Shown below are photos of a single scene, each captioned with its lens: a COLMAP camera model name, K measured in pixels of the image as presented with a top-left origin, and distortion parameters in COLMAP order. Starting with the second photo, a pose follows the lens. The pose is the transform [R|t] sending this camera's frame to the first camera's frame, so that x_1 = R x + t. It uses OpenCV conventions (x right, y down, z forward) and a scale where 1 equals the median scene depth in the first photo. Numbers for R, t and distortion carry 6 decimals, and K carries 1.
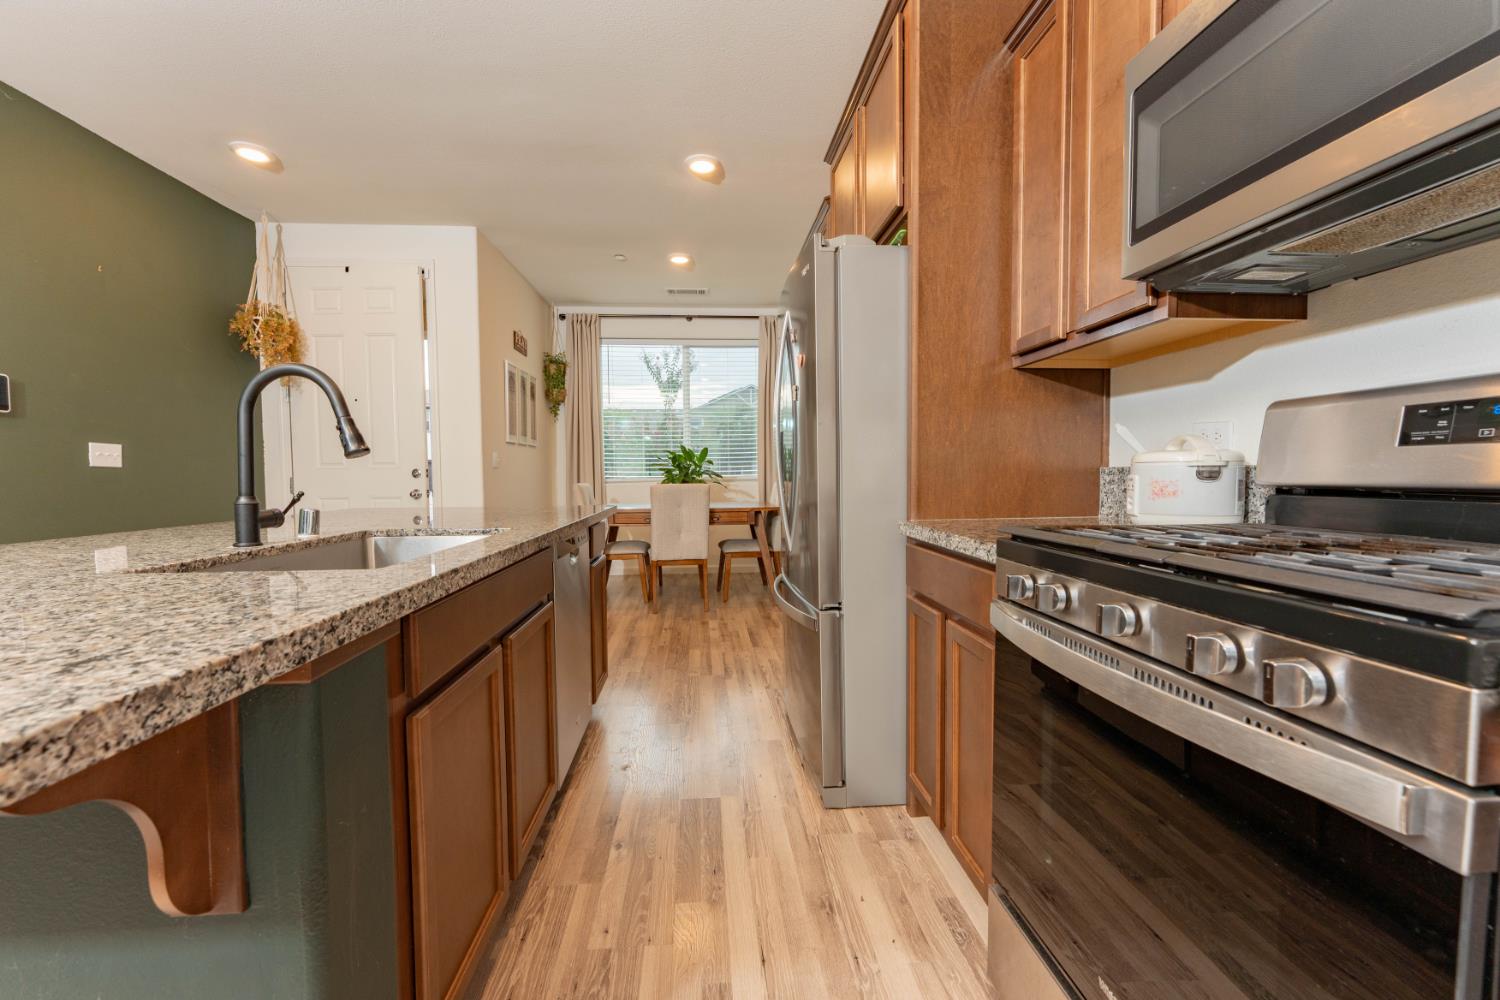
lens RADIAL K [[608.1, 0, 750.0], [0, 608.1, 500.0], [0, 0, 1]] dist [-0.000007, -0.000013]
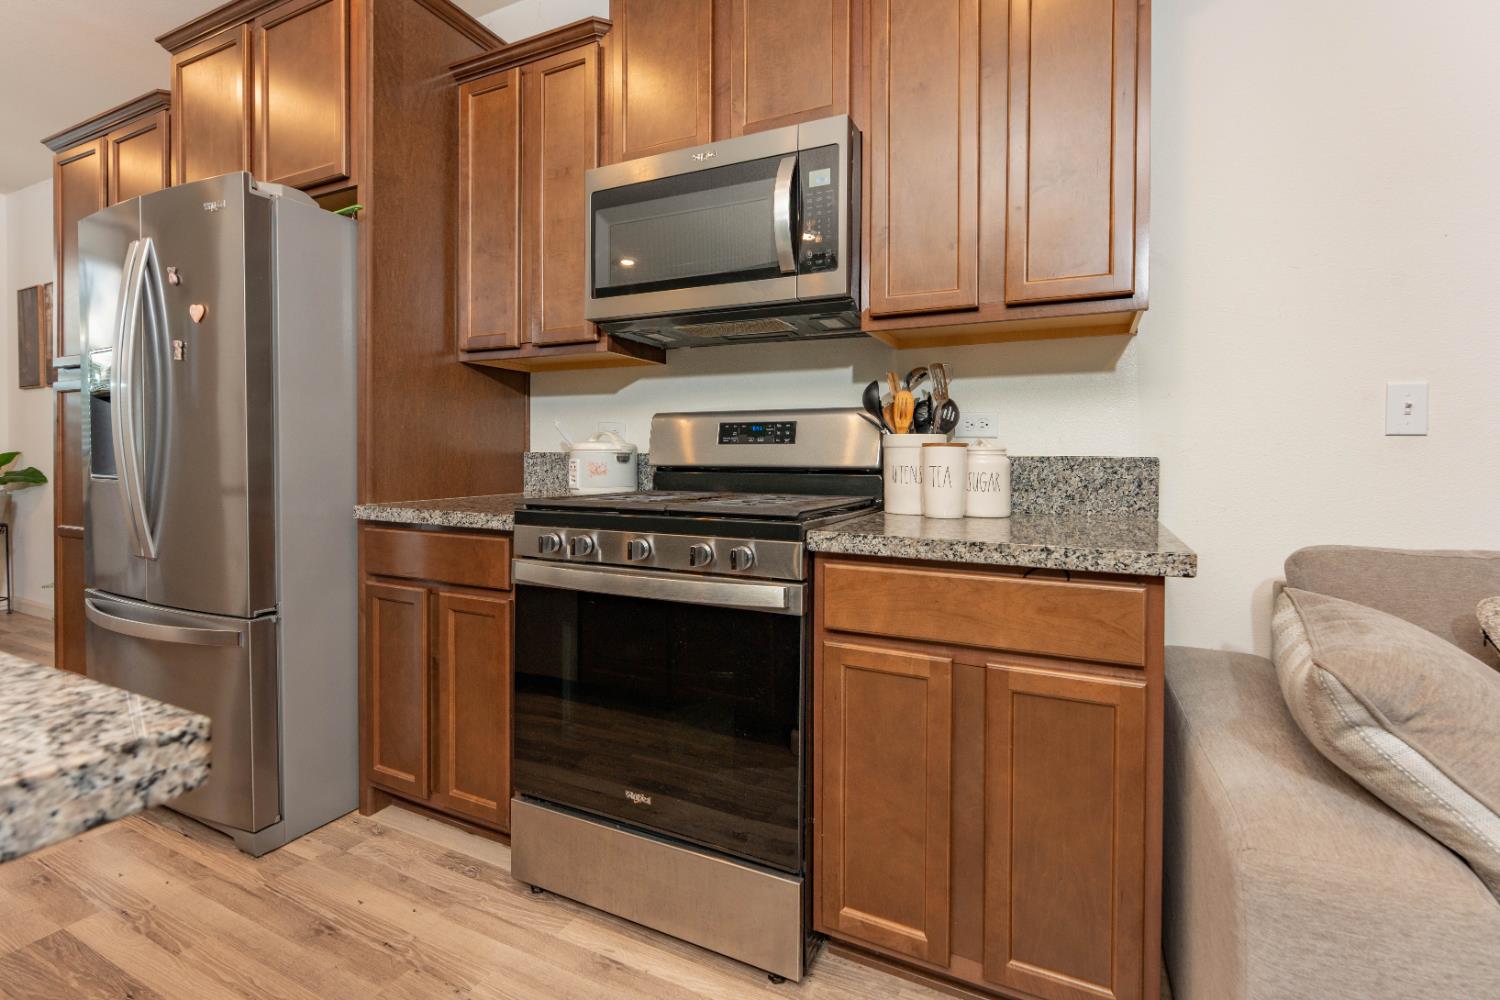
lens RADIAL K [[670.1, 0, 752.0], [0, 670.1, 465.5], [0, 0, 1]] dist [0.001667, 0.000301]
pose [[0.507211, -0.001483, 0.861820, -0.378191], [0.028872, 0.999466, -0.015272, 0.006448], [-0.861338, 0.032628, 0.506983, -0.075995]]
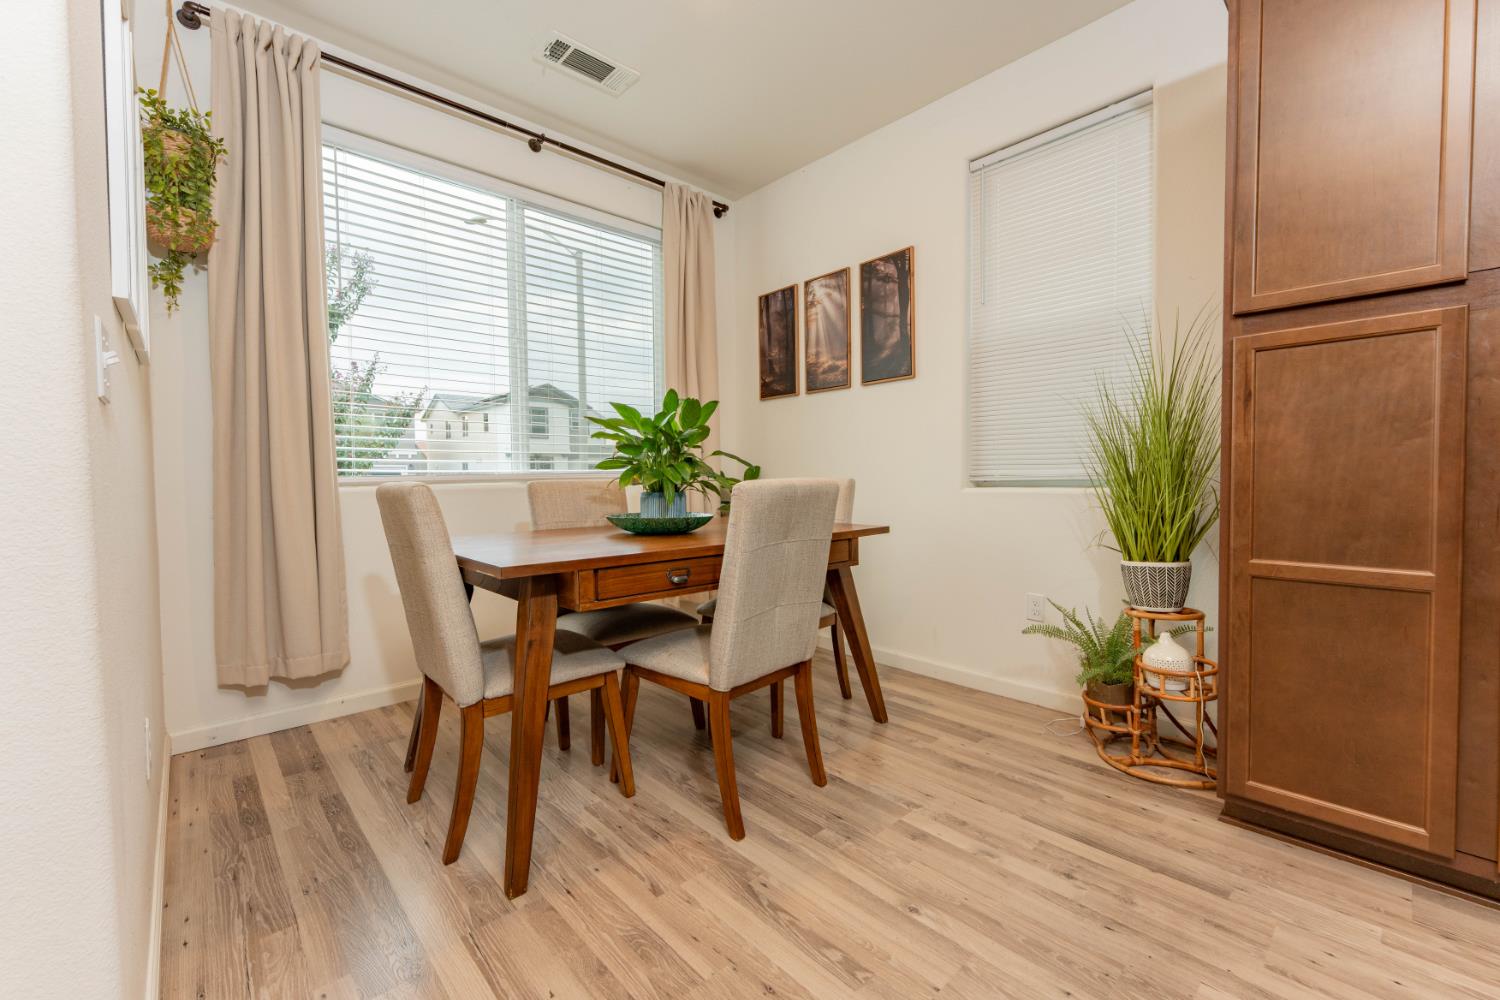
lens RADIAL K [[608.1, 0, 750.0], [0, 608.1, 500.0], [0, 0, 1]] dist [-0.000007, -0.000013]
pose [[0.790912, -0.022756, 0.611507, -0.906326], [0.033092, 0.999437, -0.005609, -0.025451], [-0.611035, 0.024672, 0.791219, 1.747806]]
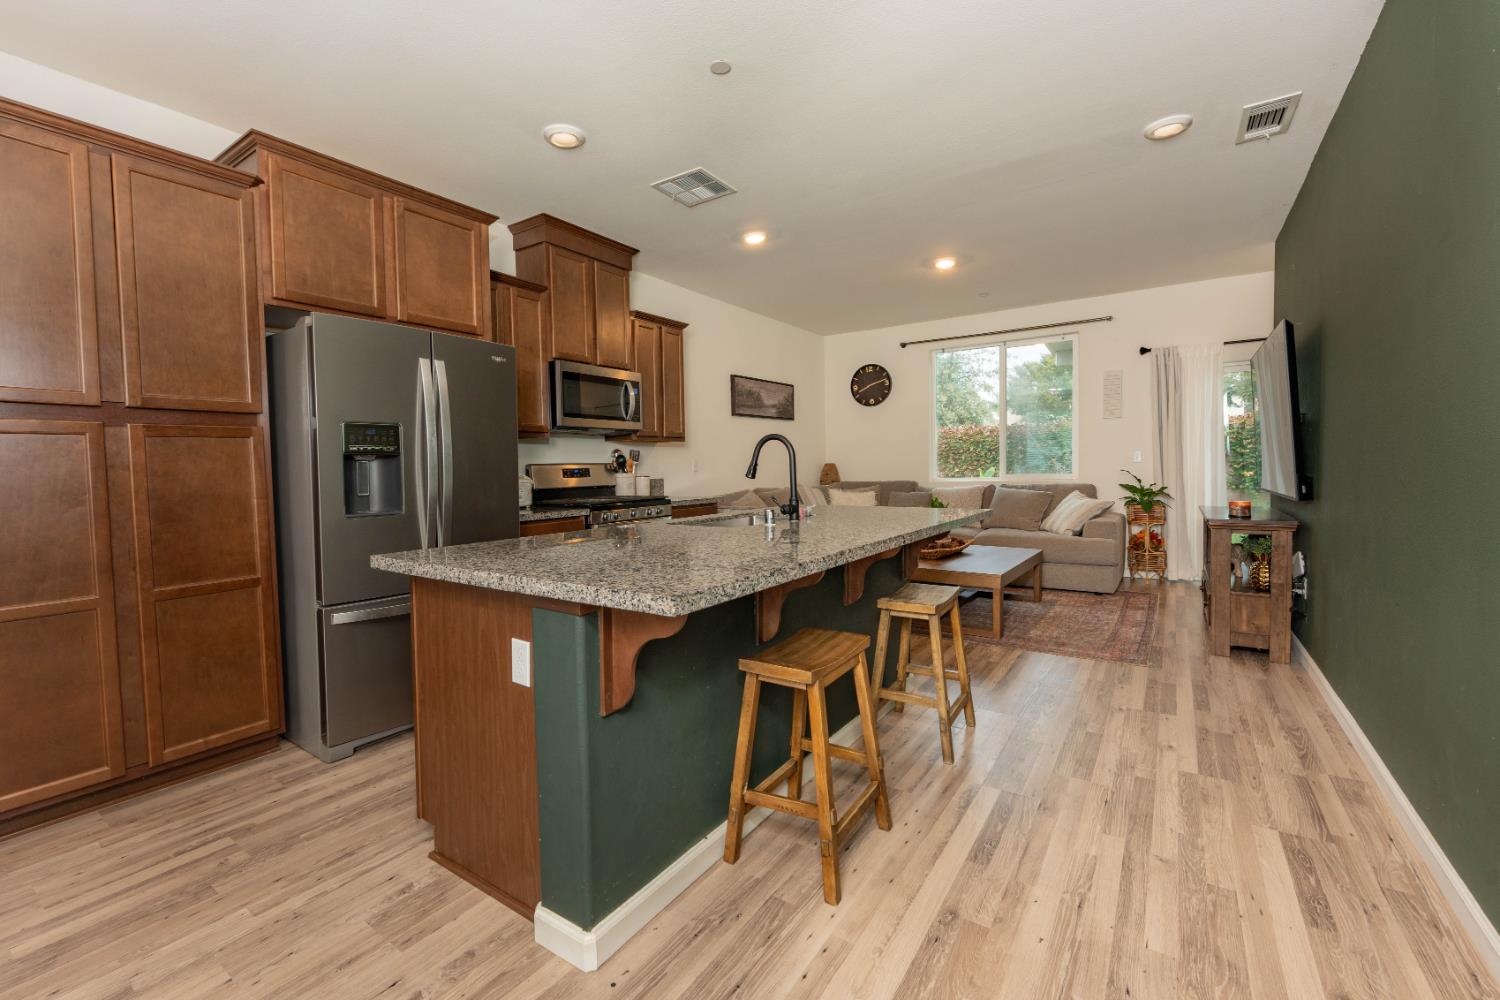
lens RADIAL K [[625.9, 0, 727.2], [0, 625.9, 490.3], [0, 0, 1]] dist [-0.000443, -0.000028]
pose [[-0.762544, -0.004877, 0.646918, -1.490186], [0.053812, 0.996028, 0.070939, -0.139367], [-0.644694, 0.088906, -0.759253, 1.961656]]
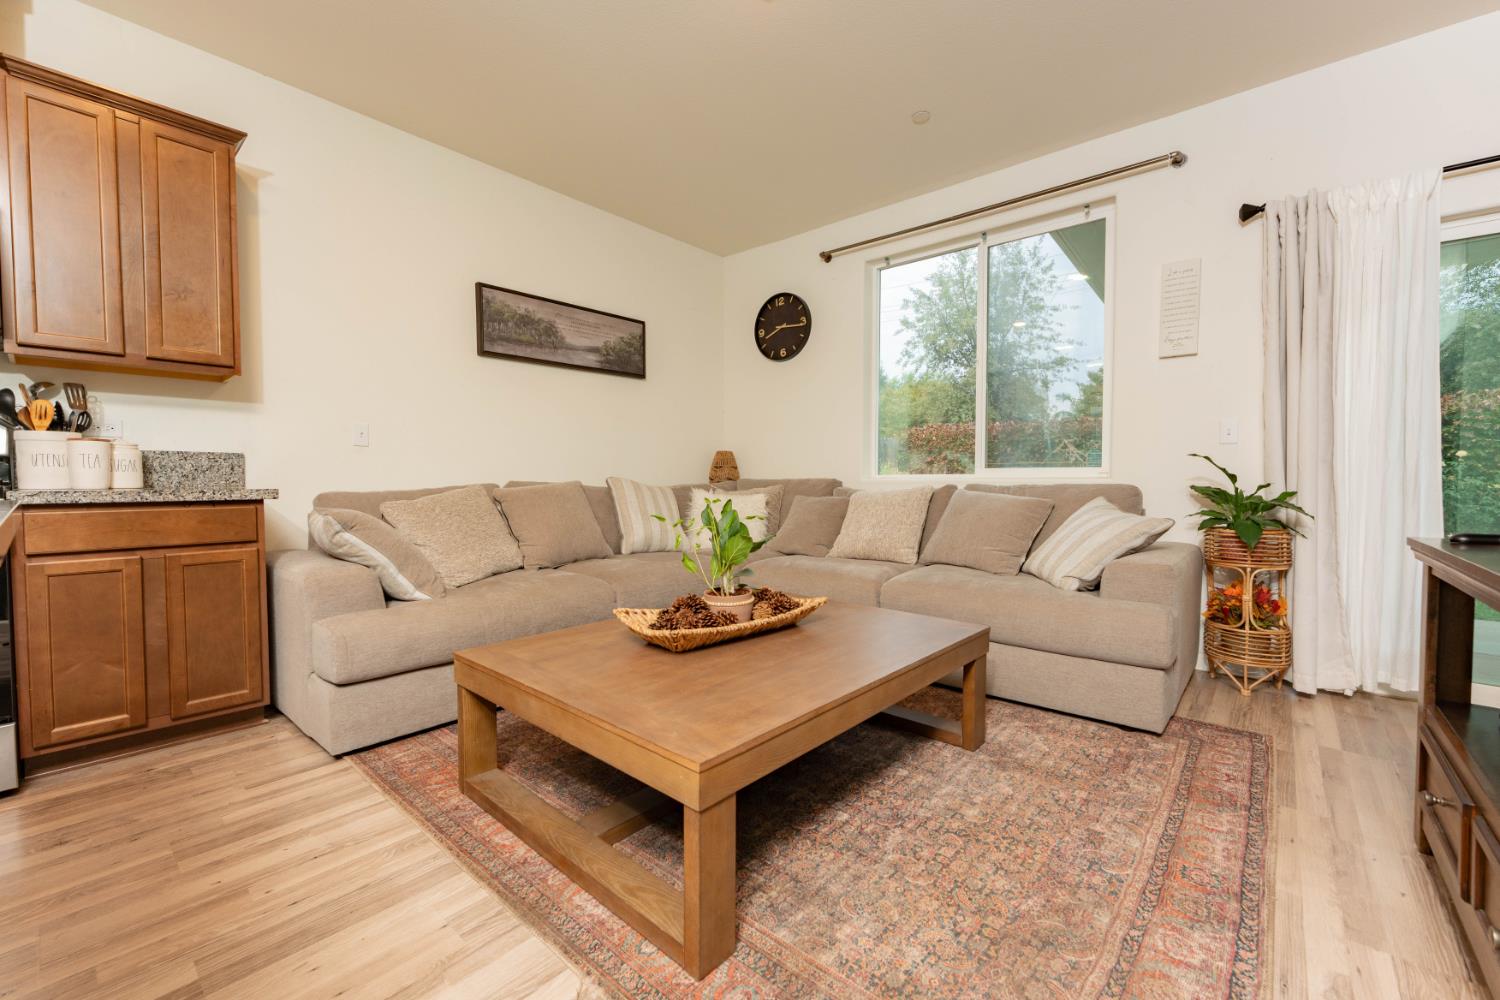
lens RADIAL K [[608.1, 0, 750.0], [0, 608.1, 500.0], [0, 0, 1]] dist [-0.000007, -0.000013]
pose [[-0.697874, -0.019518, 0.715954, -1.270457], [0.037197, 0.997292, 0.063446, 0.064334], [-0.715254, 0.070909, -0.695258, 0.068177]]
